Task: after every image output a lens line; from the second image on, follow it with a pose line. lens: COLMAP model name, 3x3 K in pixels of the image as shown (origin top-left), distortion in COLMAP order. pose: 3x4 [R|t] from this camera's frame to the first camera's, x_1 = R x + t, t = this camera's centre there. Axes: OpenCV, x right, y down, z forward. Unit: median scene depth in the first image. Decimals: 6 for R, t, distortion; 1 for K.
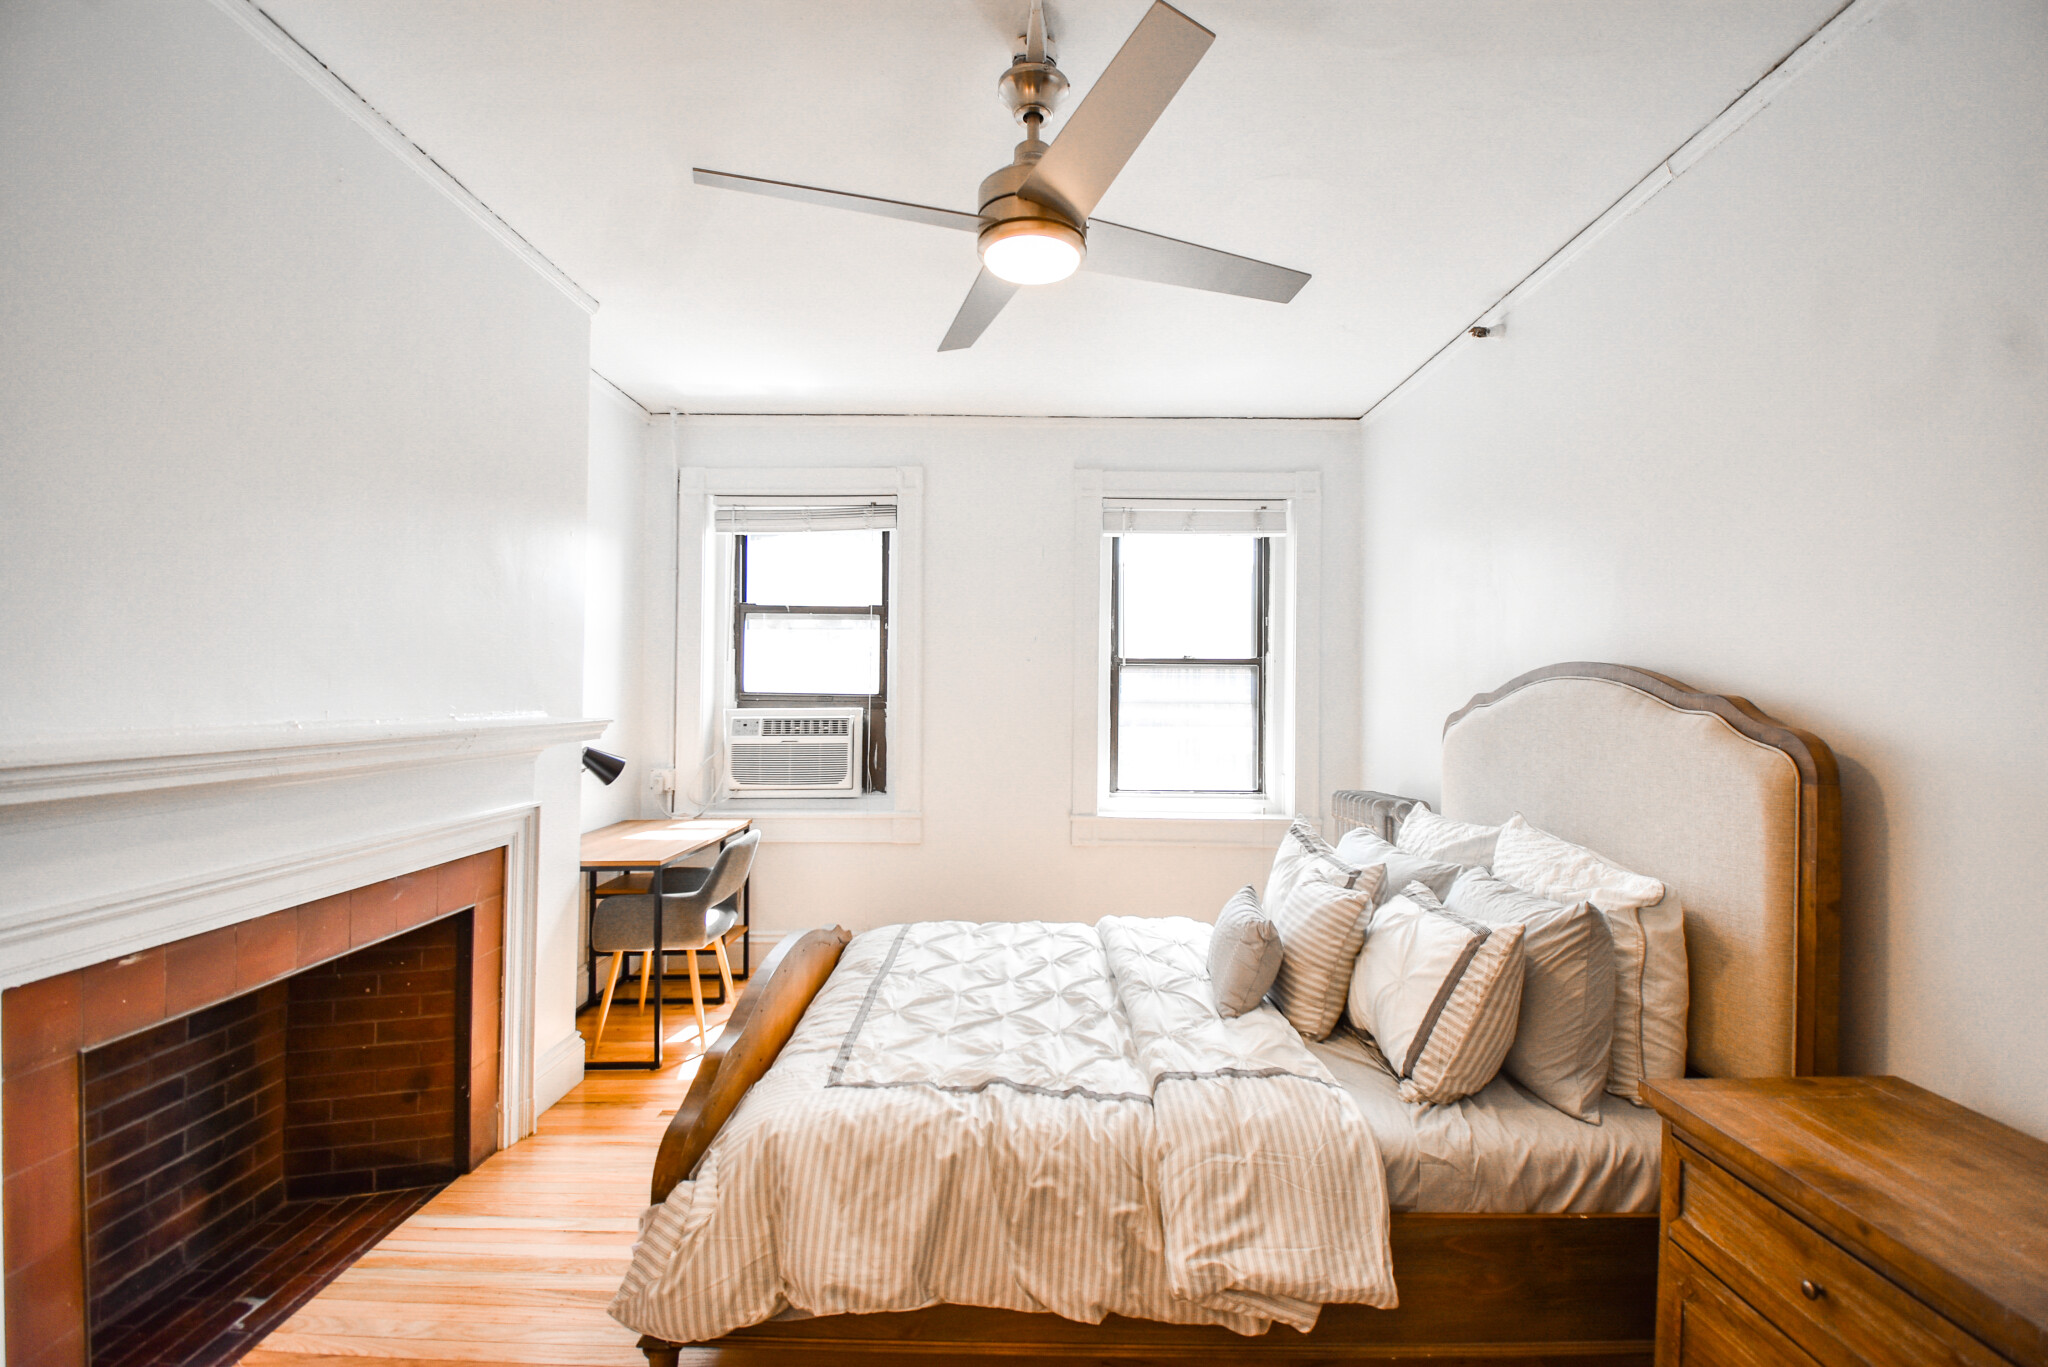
lens RADIAL K [[895.1, 0, 1027.5], [0, 895.1, 675.0], [0, 0, 1]] dist [0.012339, -0.022472]
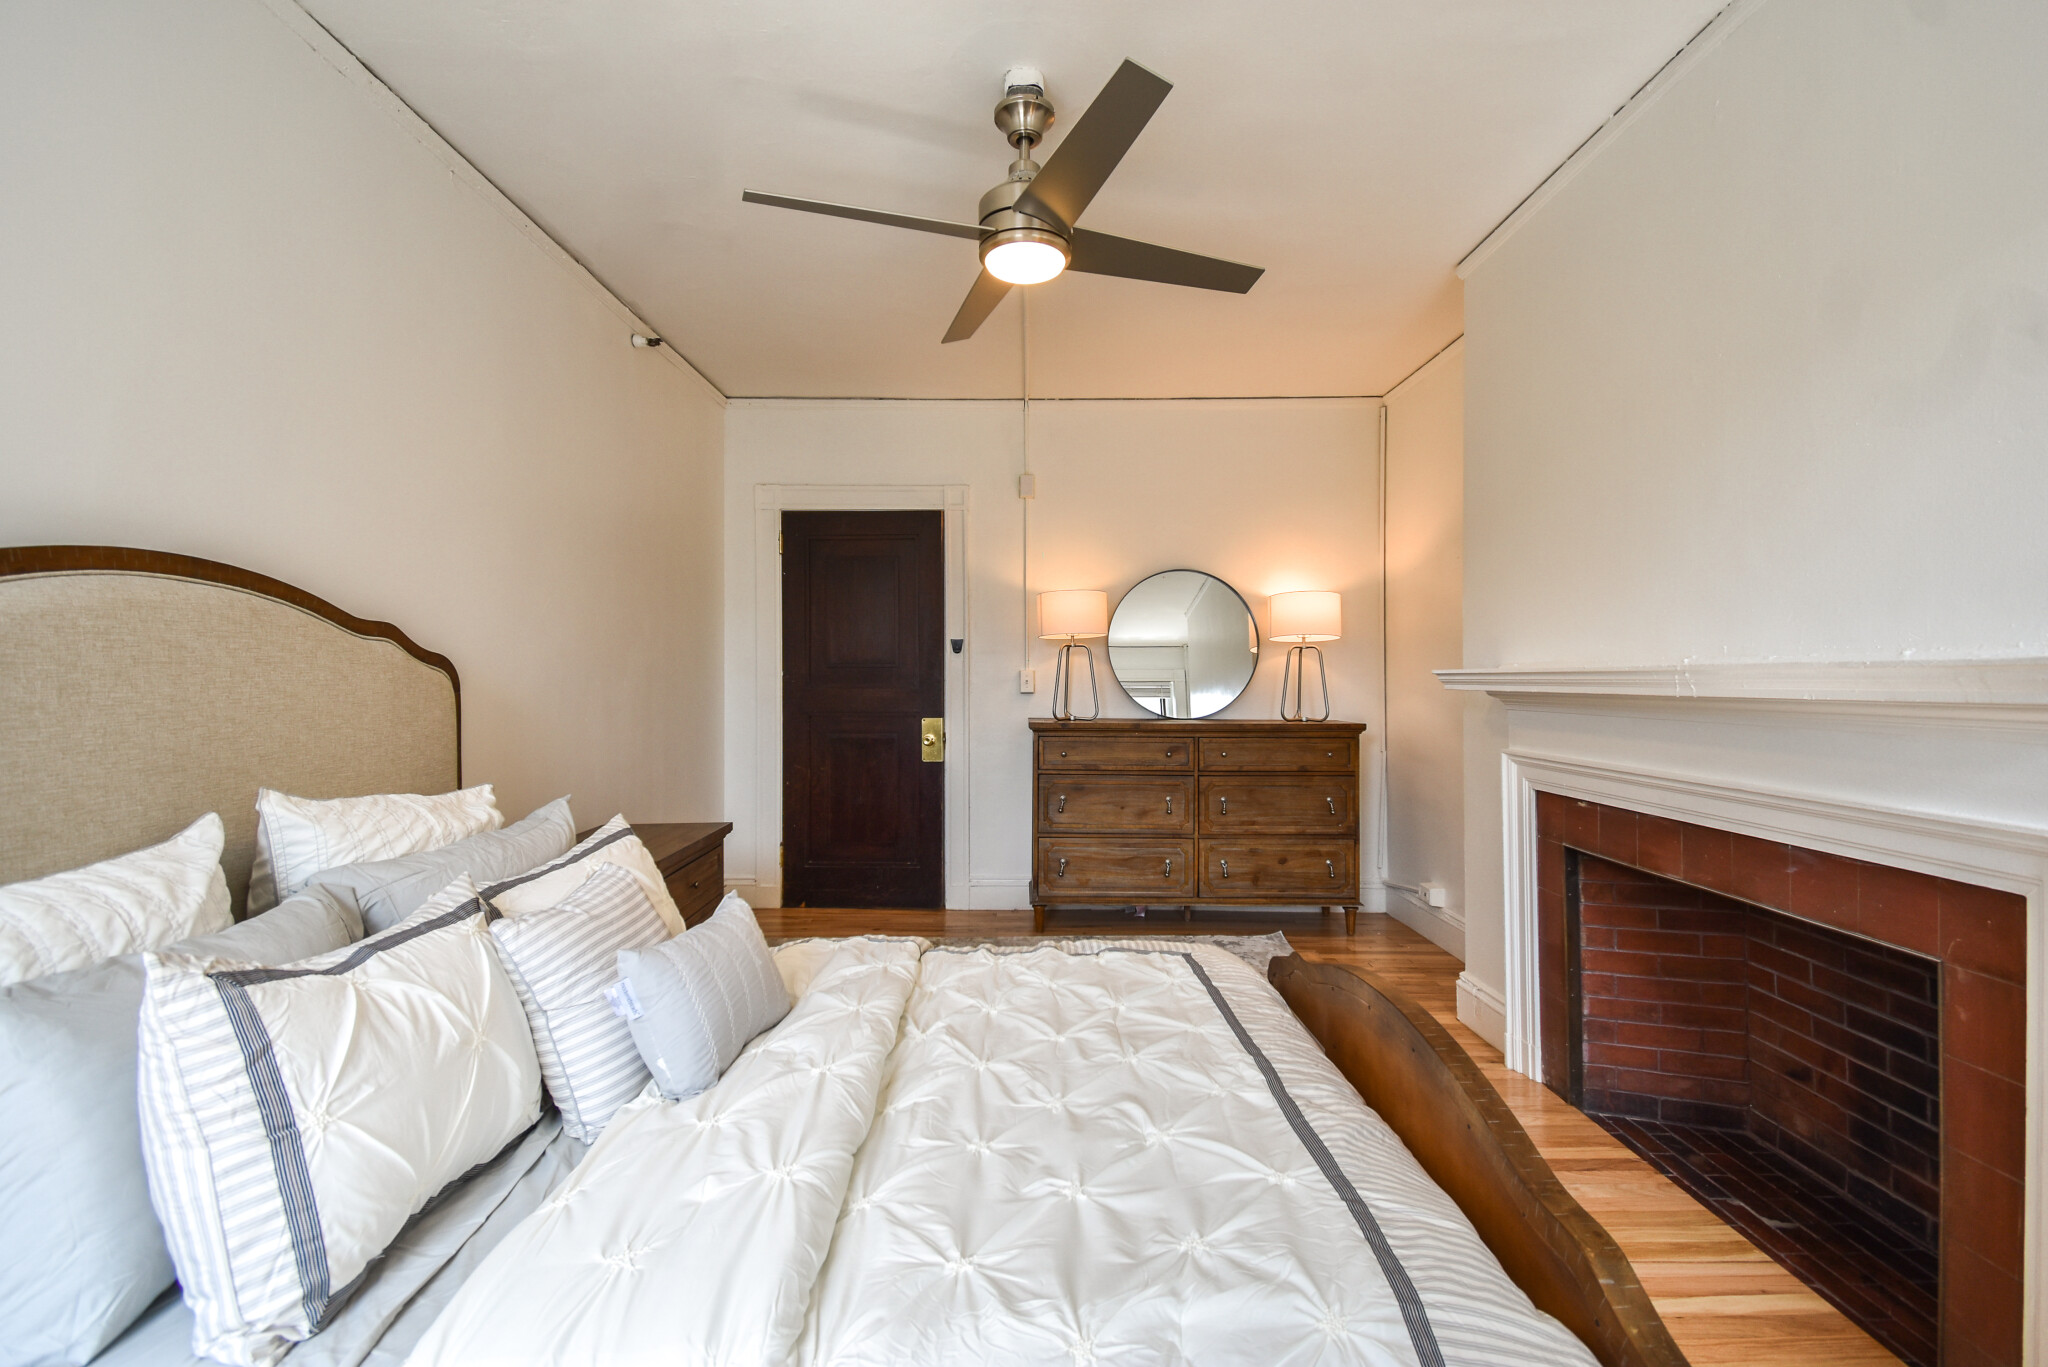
lens RADIAL K [[893.0, 0, 1039.4], [0, 893.0, 675.0], [0, 0, 1]] dist [0.045953, -0.028242]
pose [[-0.999702, -0.005309, -0.023818, 0.009065], [-0.004766, 0.999729, -0.022791, 0.098419], [0.023932, -0.022671, -0.999456, 1.984261]]
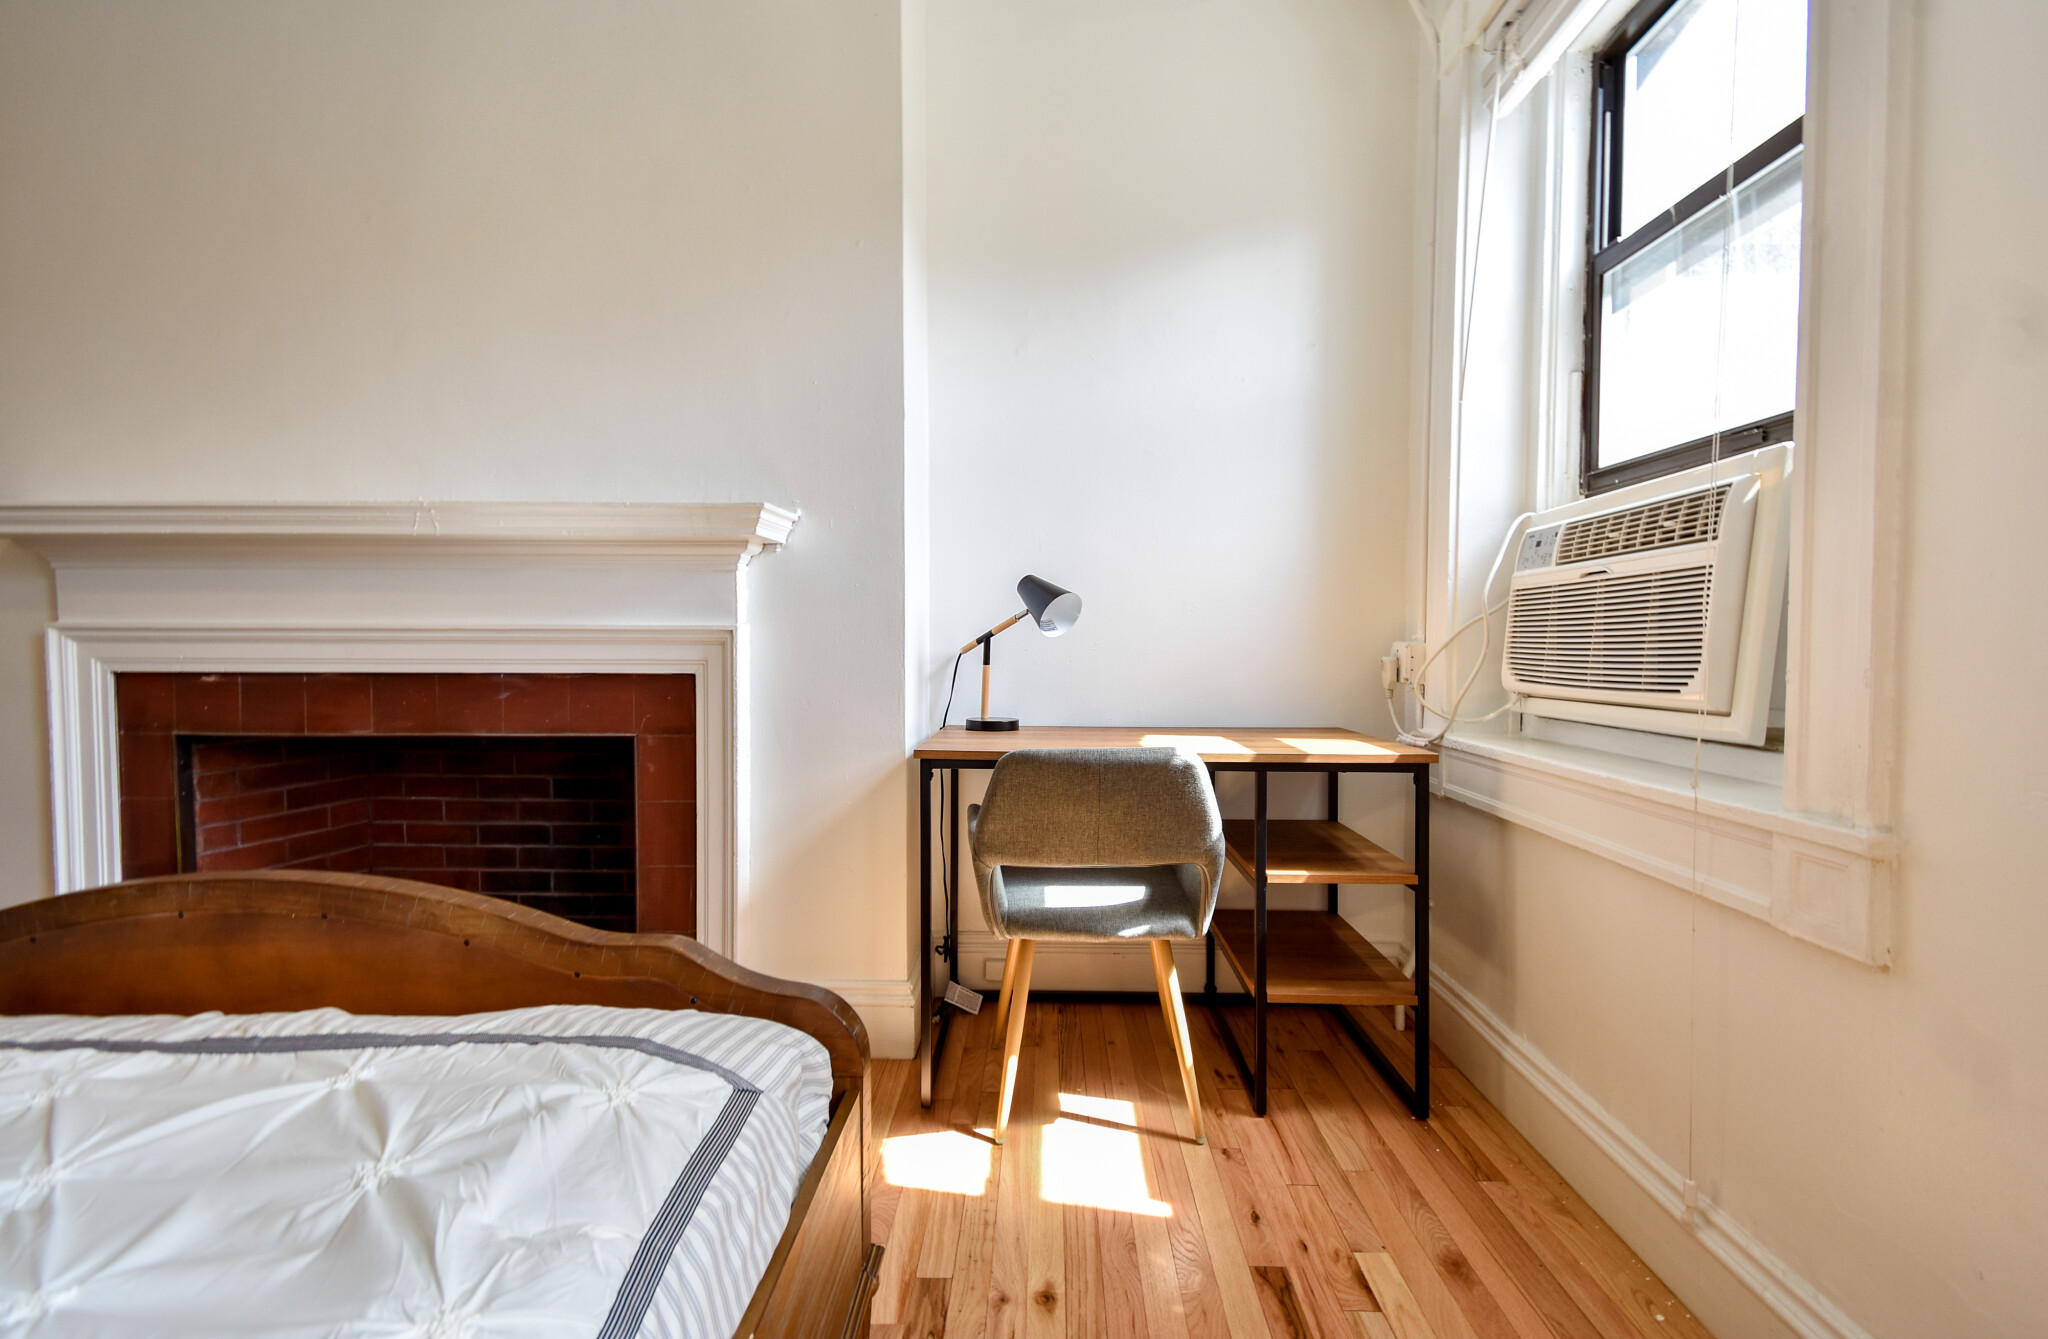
lens RADIAL K [[870.4, 0, 1028.6], [0, 870.4, 663.6], [0, 0, 1]] dist [0.053831, -0.024951]
pose [[-0.016664, 0.023685, -0.999581, 0.238822], [0.016684, 0.999587, 0.023407, 0.218771], [0.999722, -0.016287, -0.017052, 1.709228]]
